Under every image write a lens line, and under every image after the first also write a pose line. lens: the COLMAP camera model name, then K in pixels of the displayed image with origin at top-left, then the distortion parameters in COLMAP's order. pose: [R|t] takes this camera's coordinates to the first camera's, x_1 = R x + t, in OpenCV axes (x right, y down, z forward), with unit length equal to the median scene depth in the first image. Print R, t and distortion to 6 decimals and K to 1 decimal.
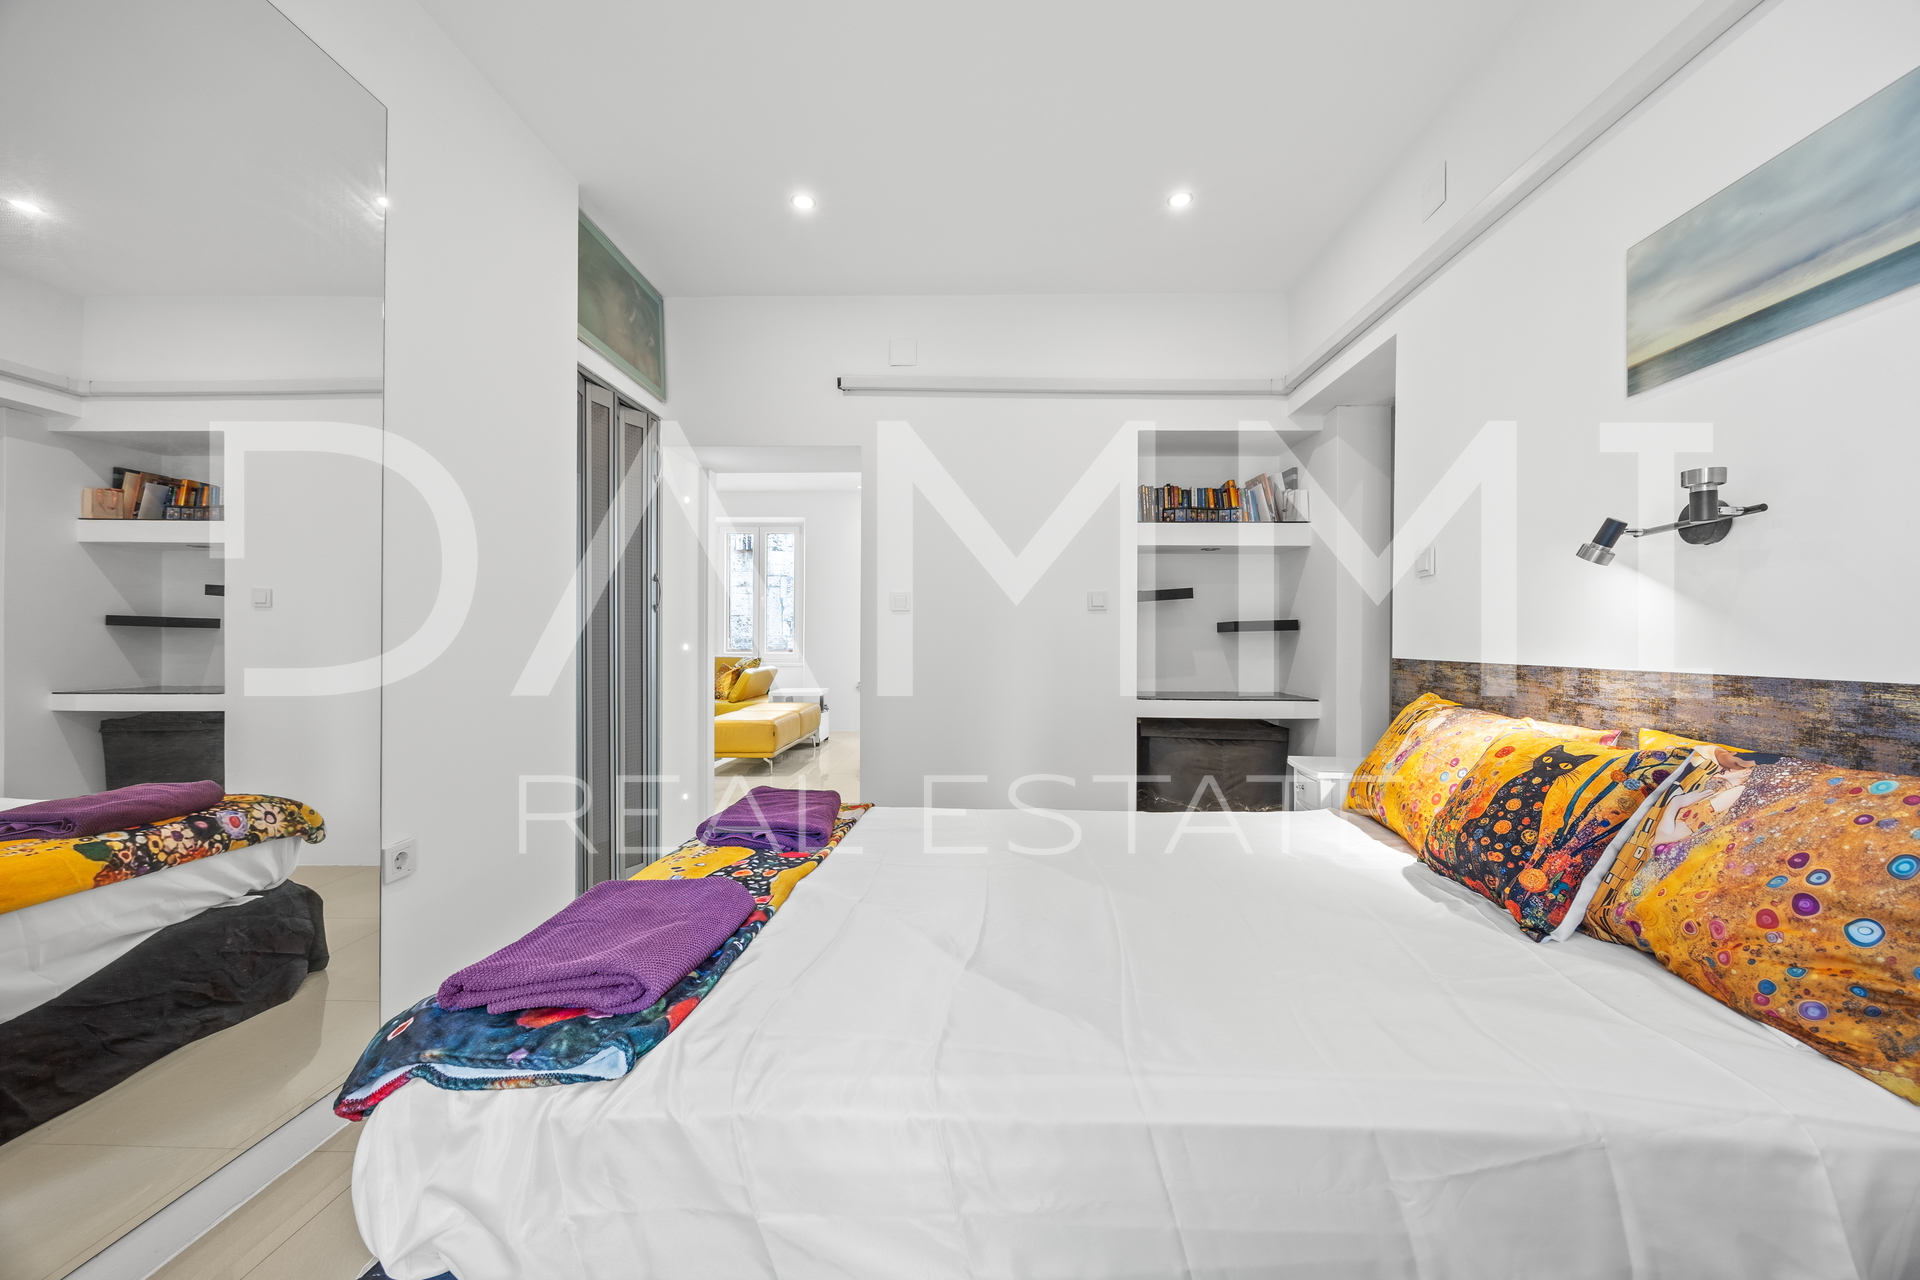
lens RADIAL K [[740.6, 0, 968.9], [0, 740.6, 628.3], [0, 0, 1]] dist [-0.007668, 0.000114]
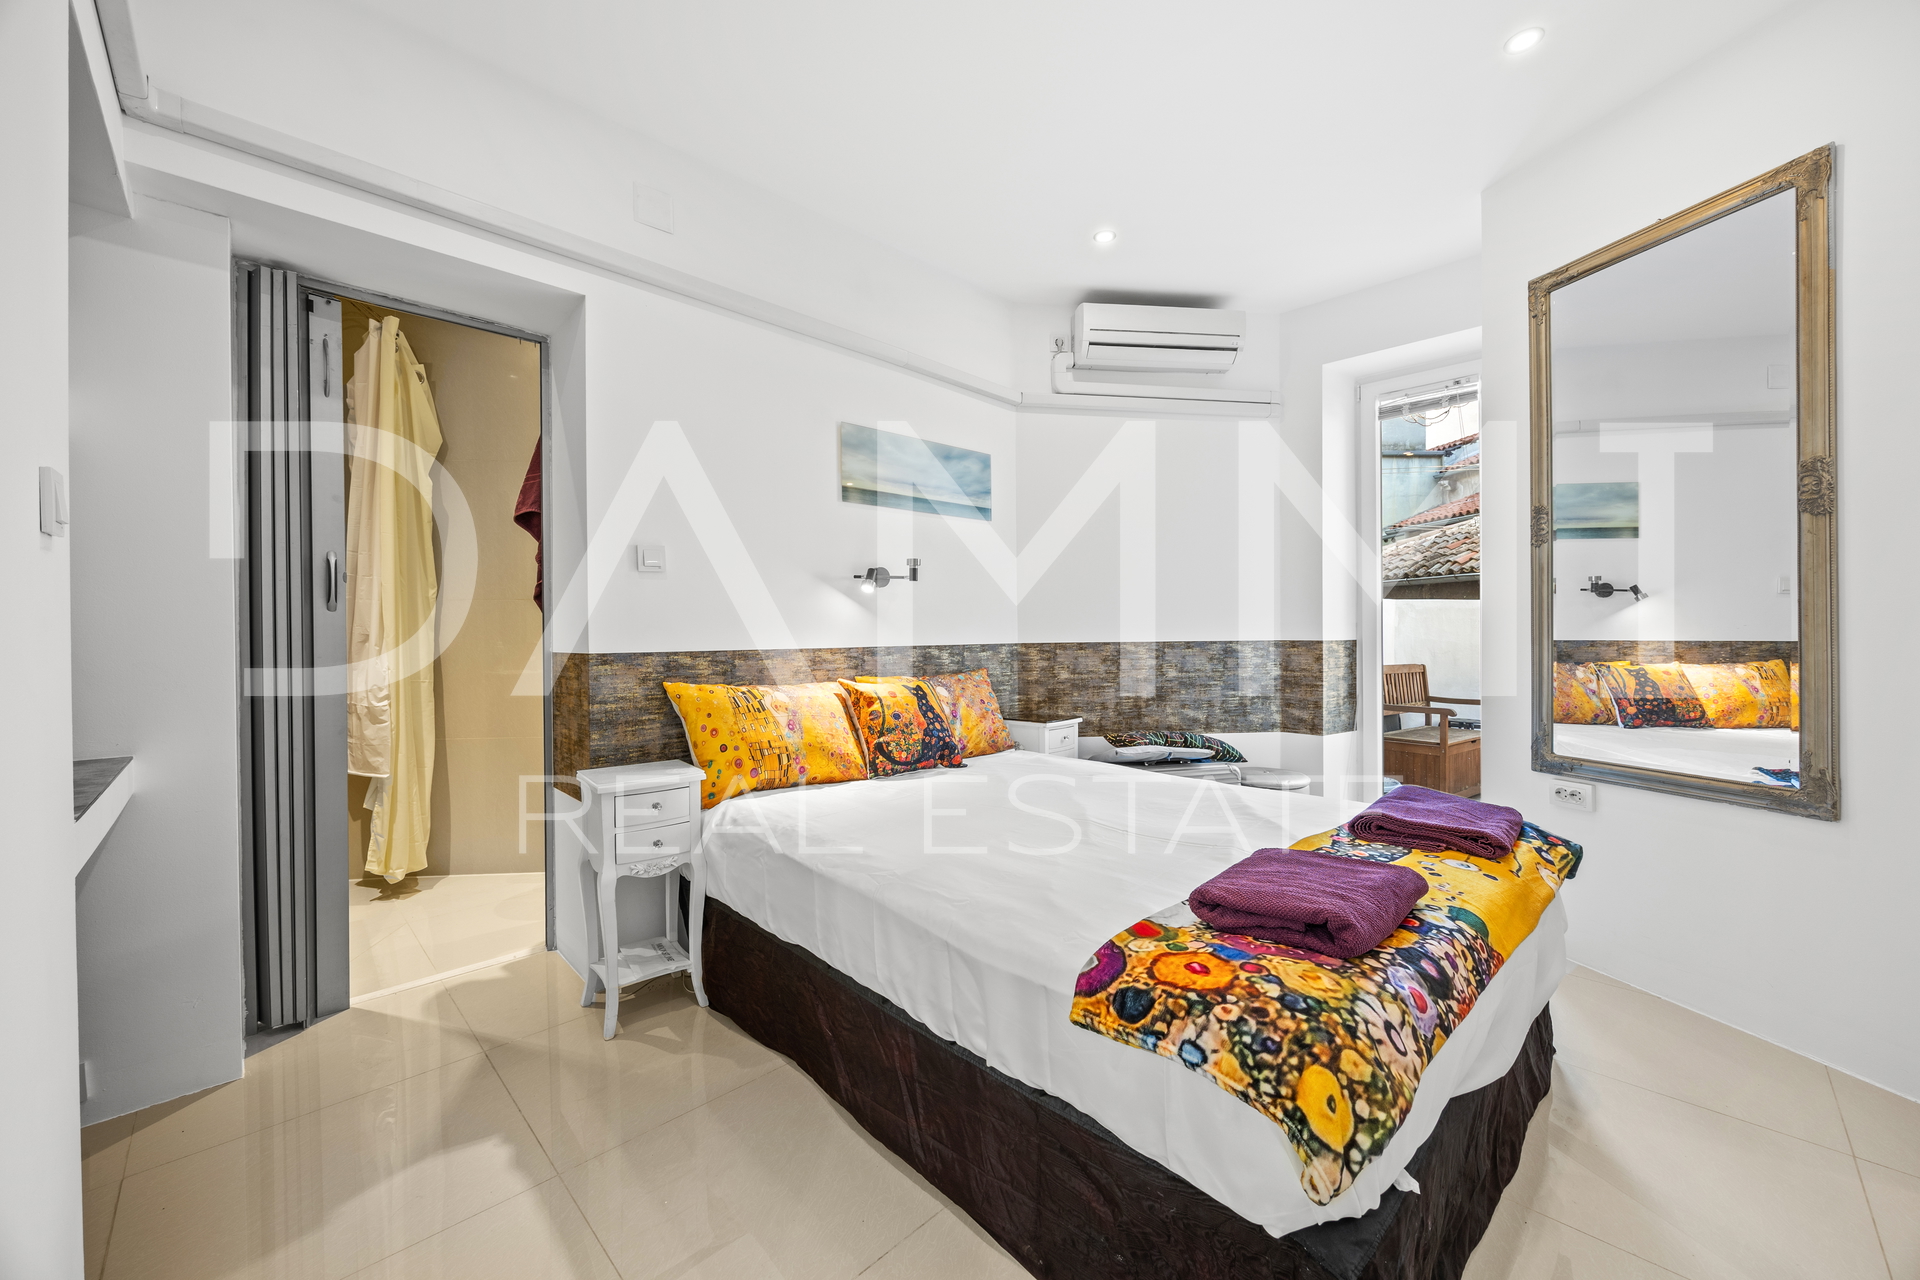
lens RADIAL K [[740.6, 0, 968.9], [0, 740.6, 628.3], [0, 0, 1]] dist [-0.007668, 0.000114]
pose [[-0.723846, -0.025532, 0.689489, -0.579438], [-0.024806, 0.999632, 0.010975, -0.020482], [-0.689515, -0.009160, -0.724213, 1.915467]]
